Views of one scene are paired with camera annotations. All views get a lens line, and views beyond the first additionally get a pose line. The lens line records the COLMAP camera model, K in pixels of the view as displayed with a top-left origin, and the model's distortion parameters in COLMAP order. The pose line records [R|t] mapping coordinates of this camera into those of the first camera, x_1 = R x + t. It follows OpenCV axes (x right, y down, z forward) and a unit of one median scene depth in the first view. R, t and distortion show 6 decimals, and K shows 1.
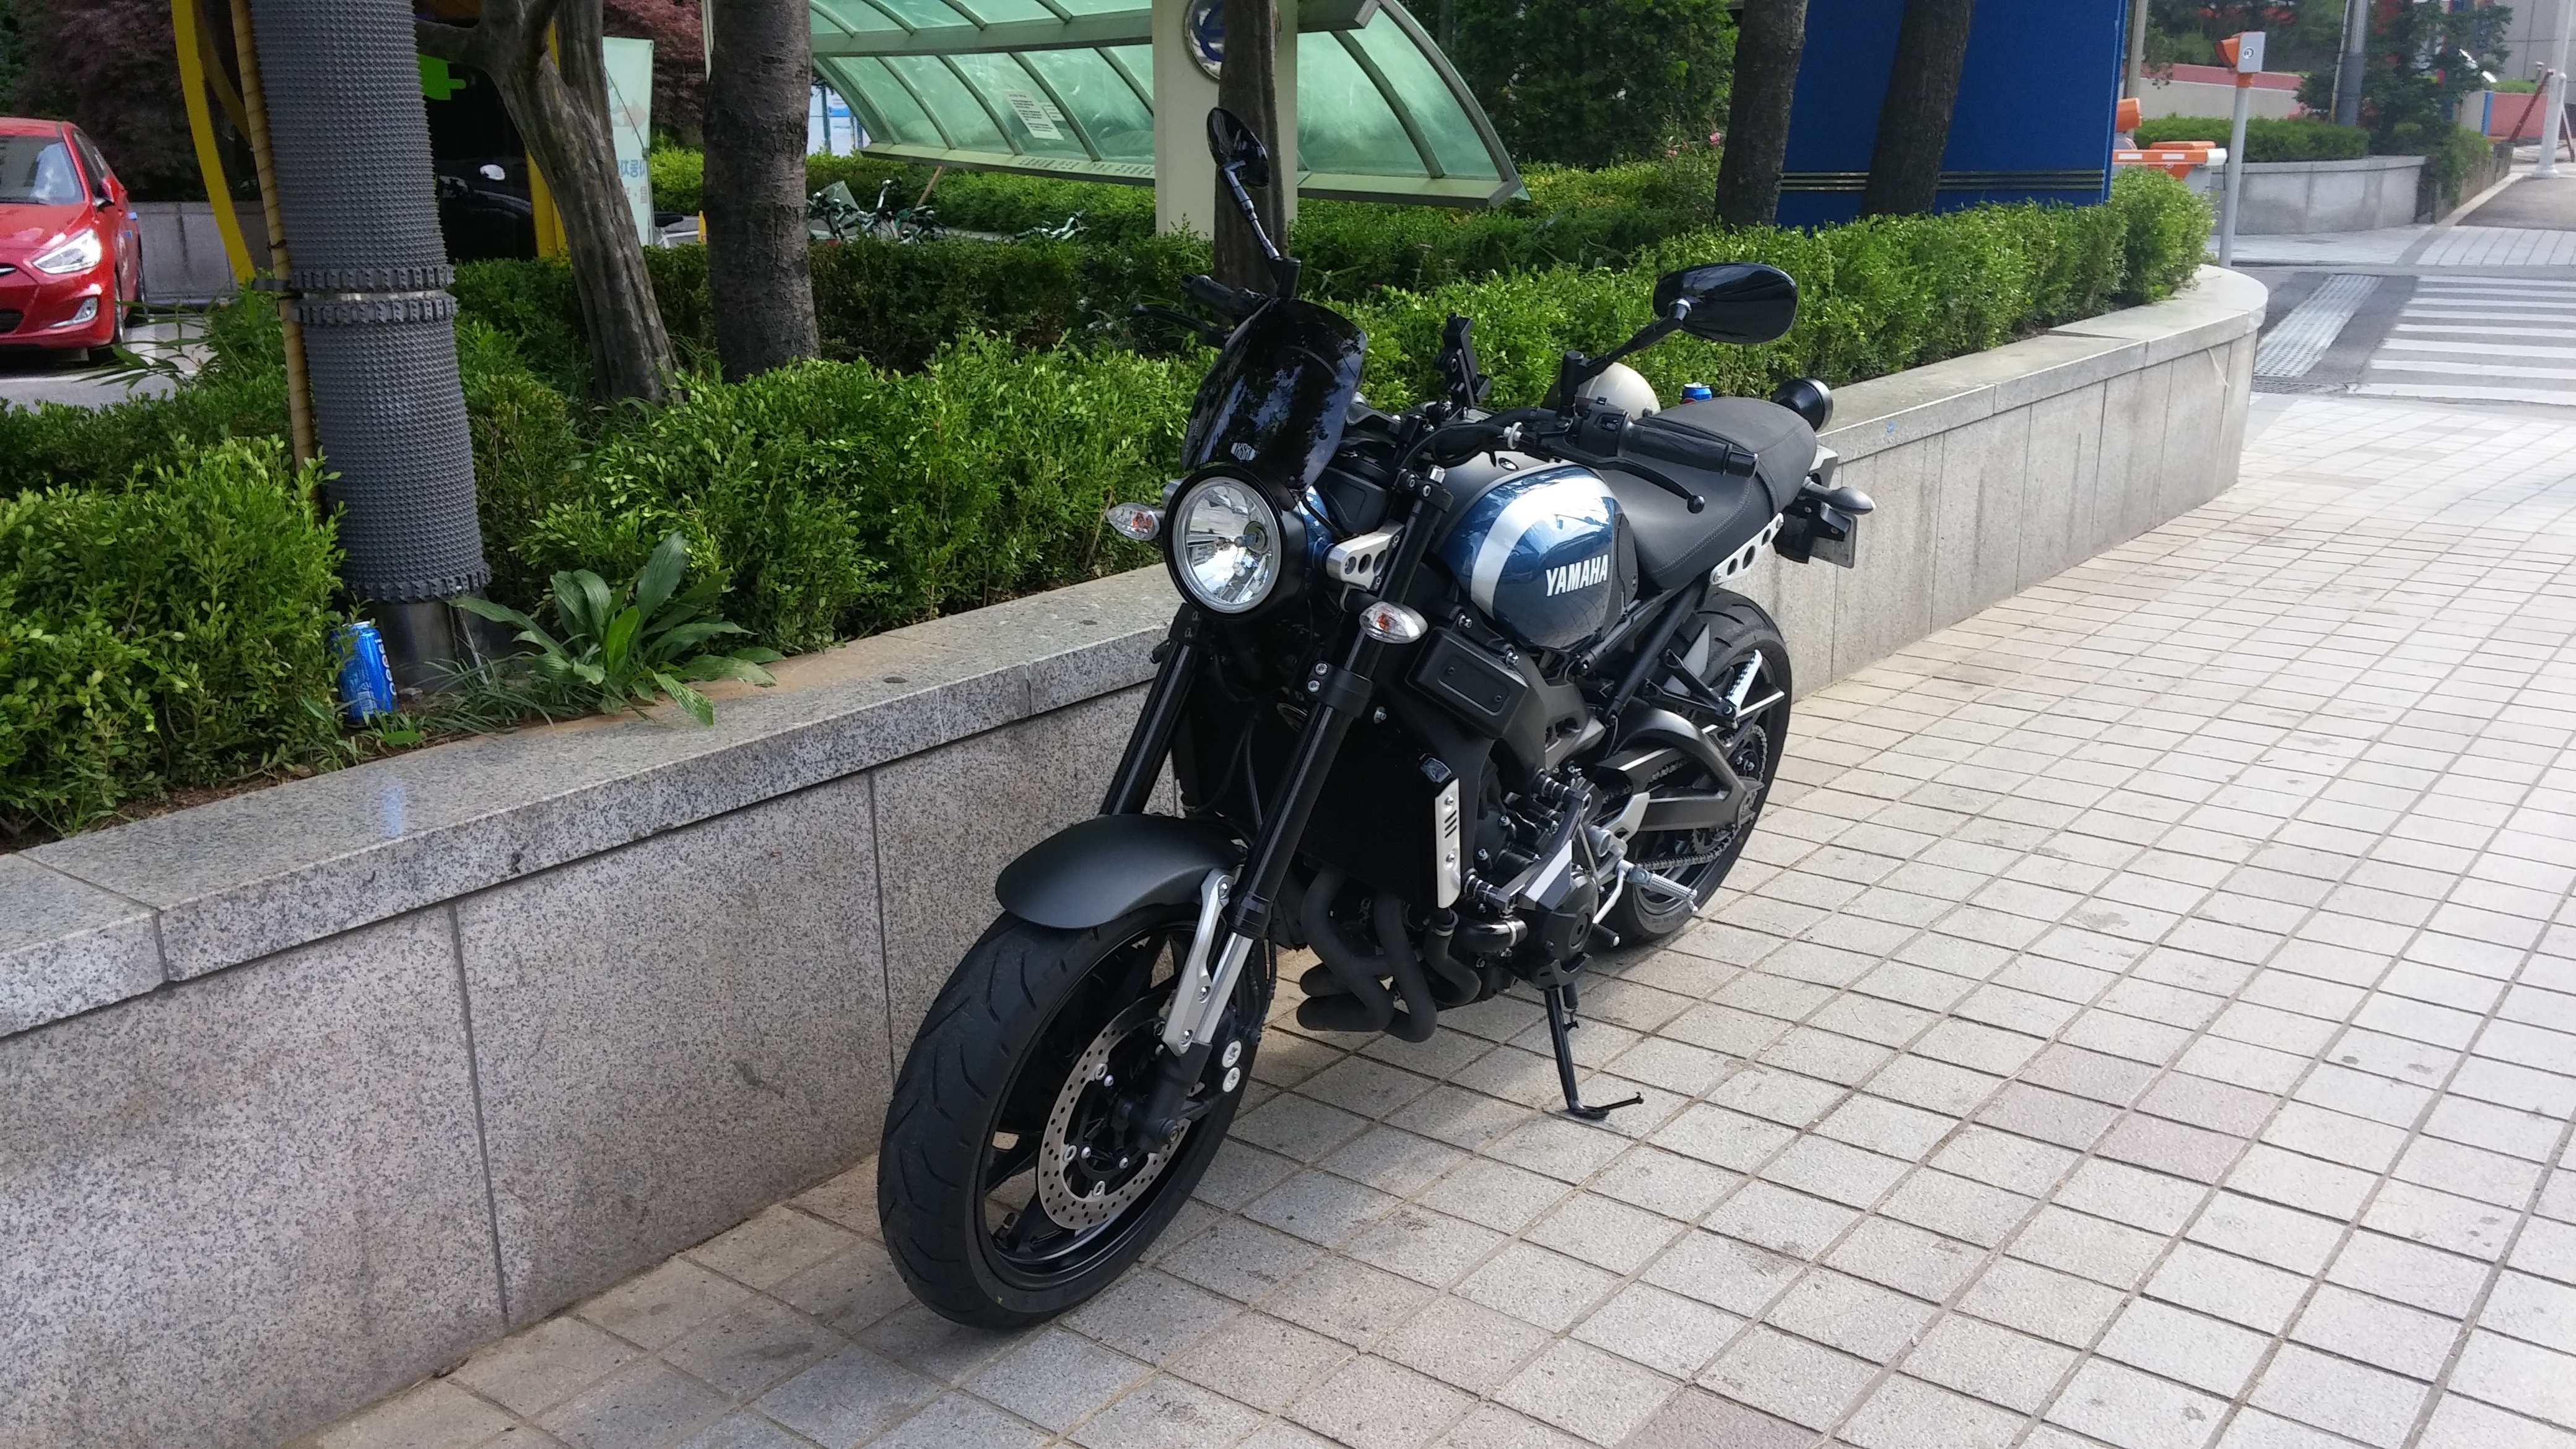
lens RADIAL K [[2191.4, 0, 1288.0], [0, 2191.4, 724.5], [0, 0, 1]] dist [-0.001298, -0.000751]
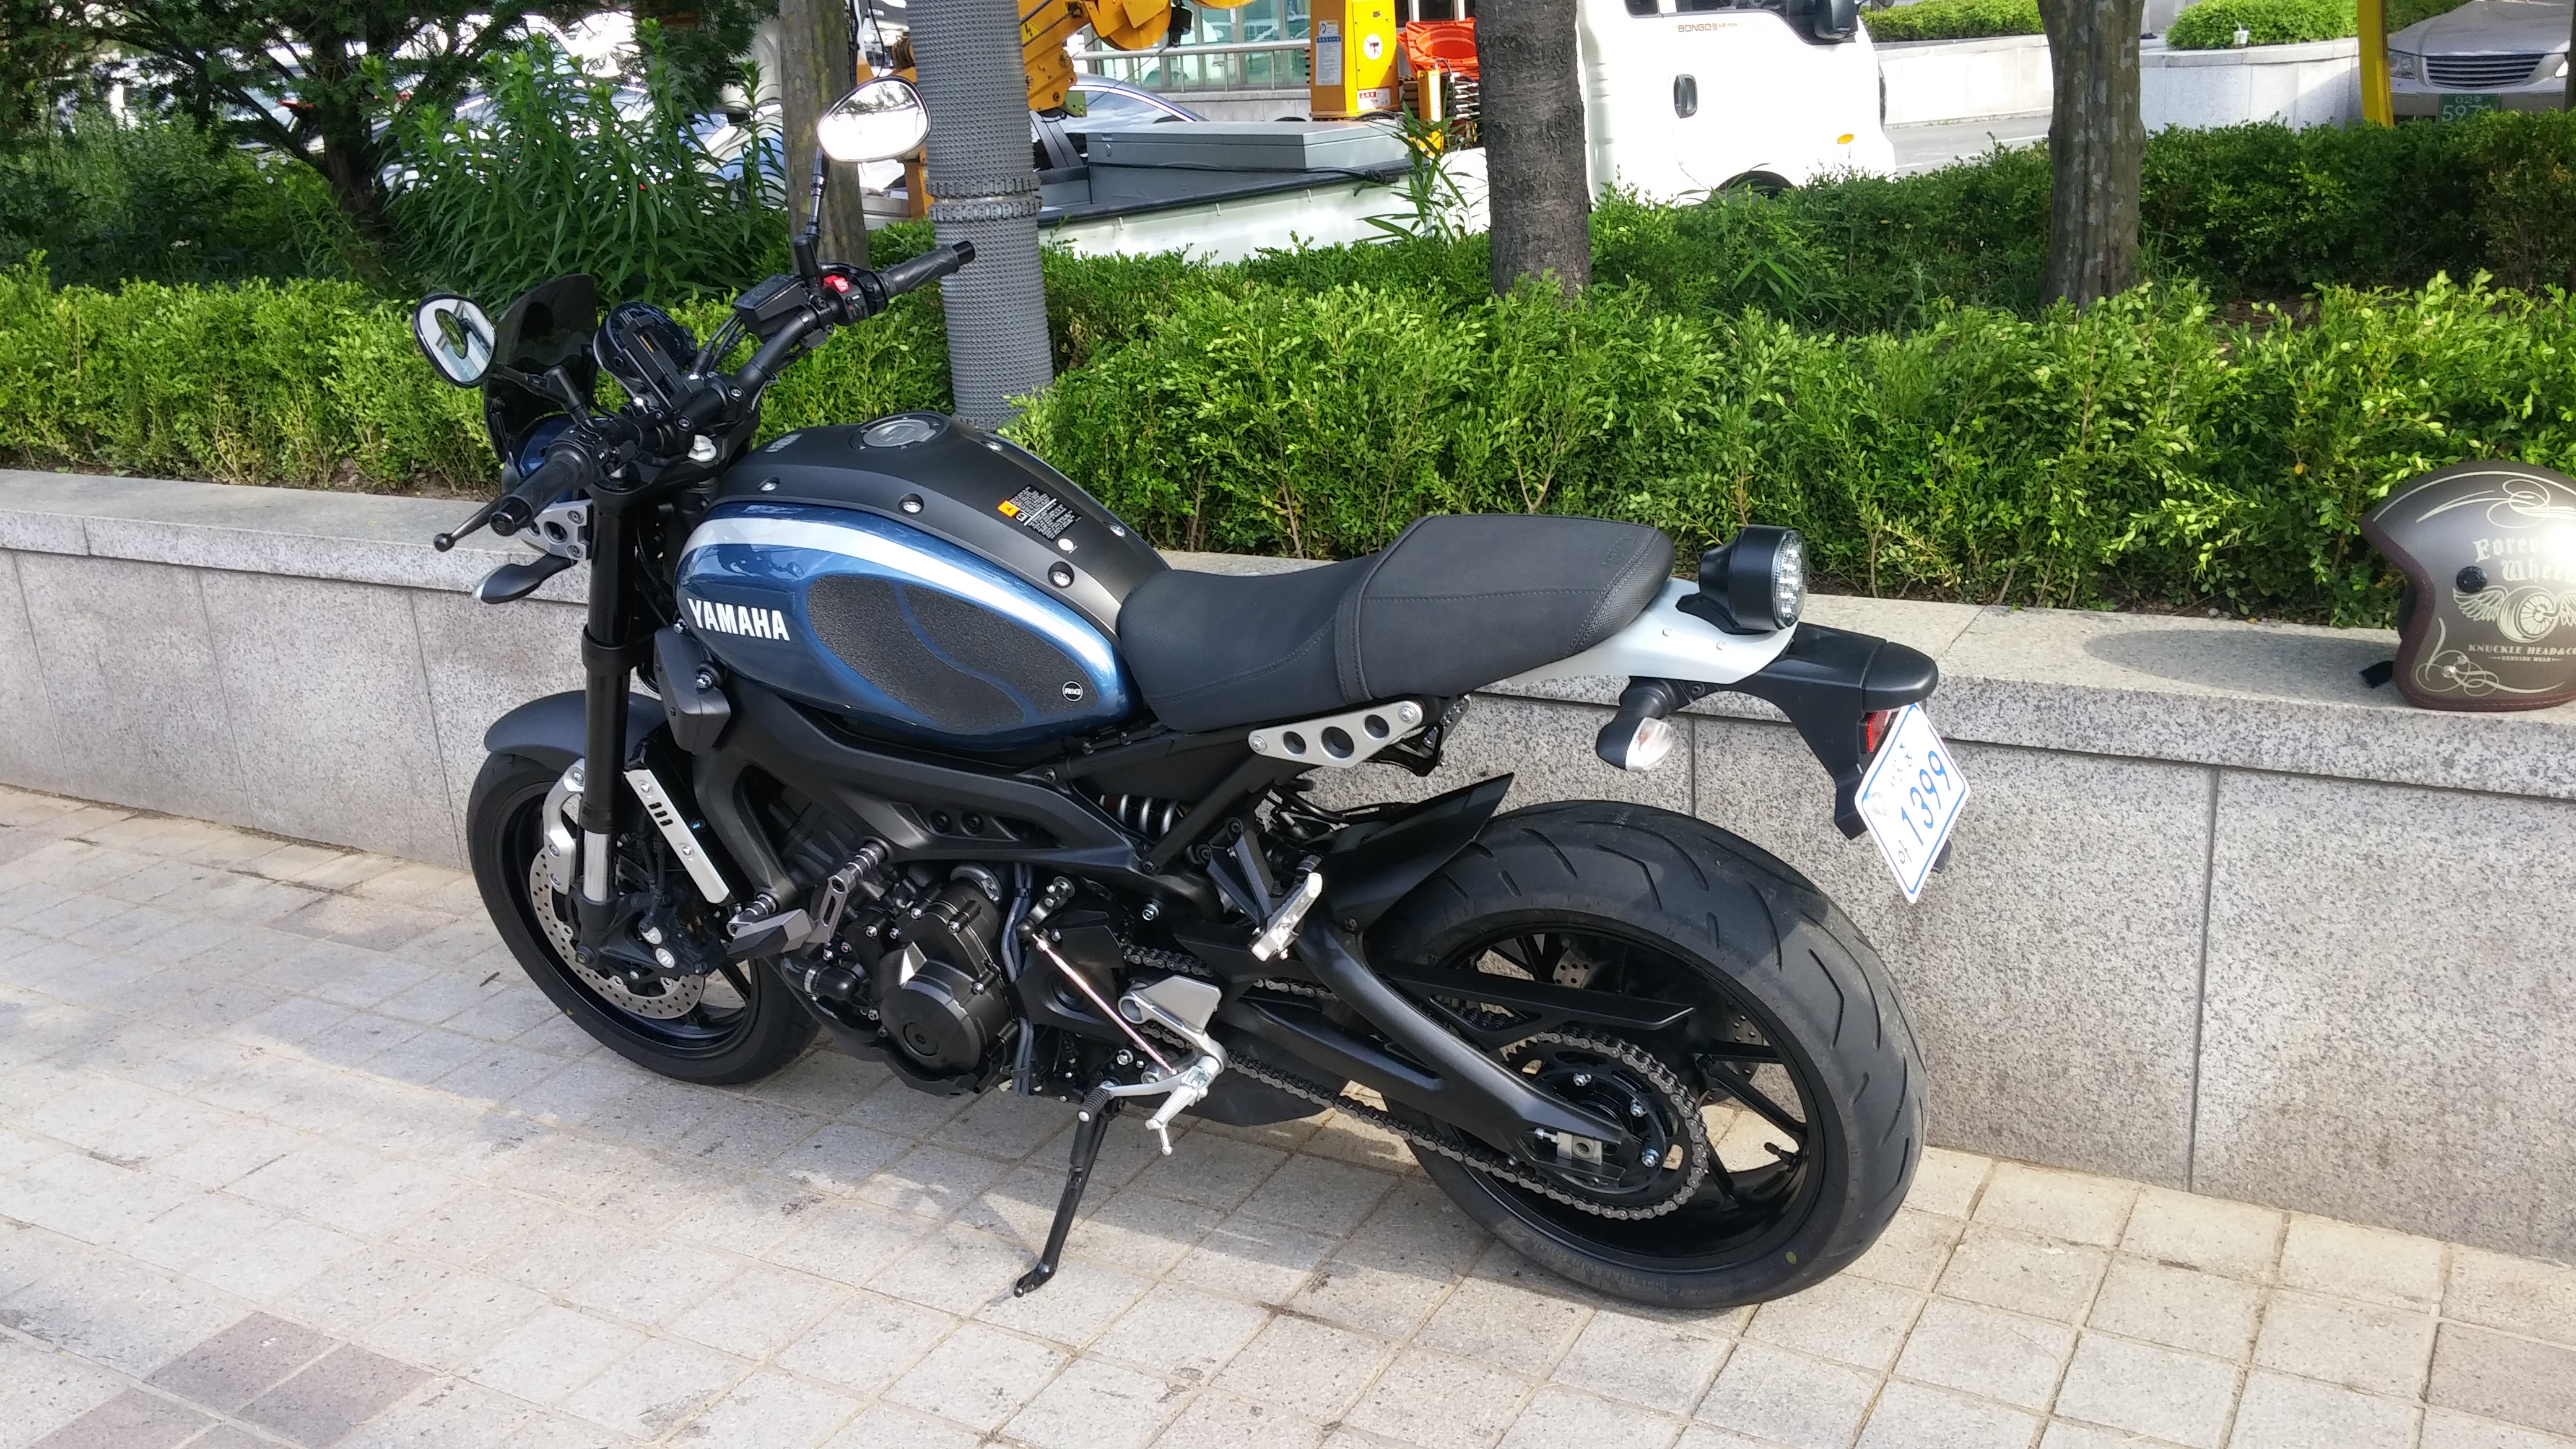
lens RADIAL K [[2191.4, 0, 1288.0], [0, 2191.4, 724.5], [0, 0, 1]] dist [-0.001298, -0.000751]
pose [[0.130430, 0.309929, -0.941771, 0.946316], [-0.192707, 0.939695, 0.282557, -0.301638], [0.972549, 0.144632, 0.182289, 0.986599]]
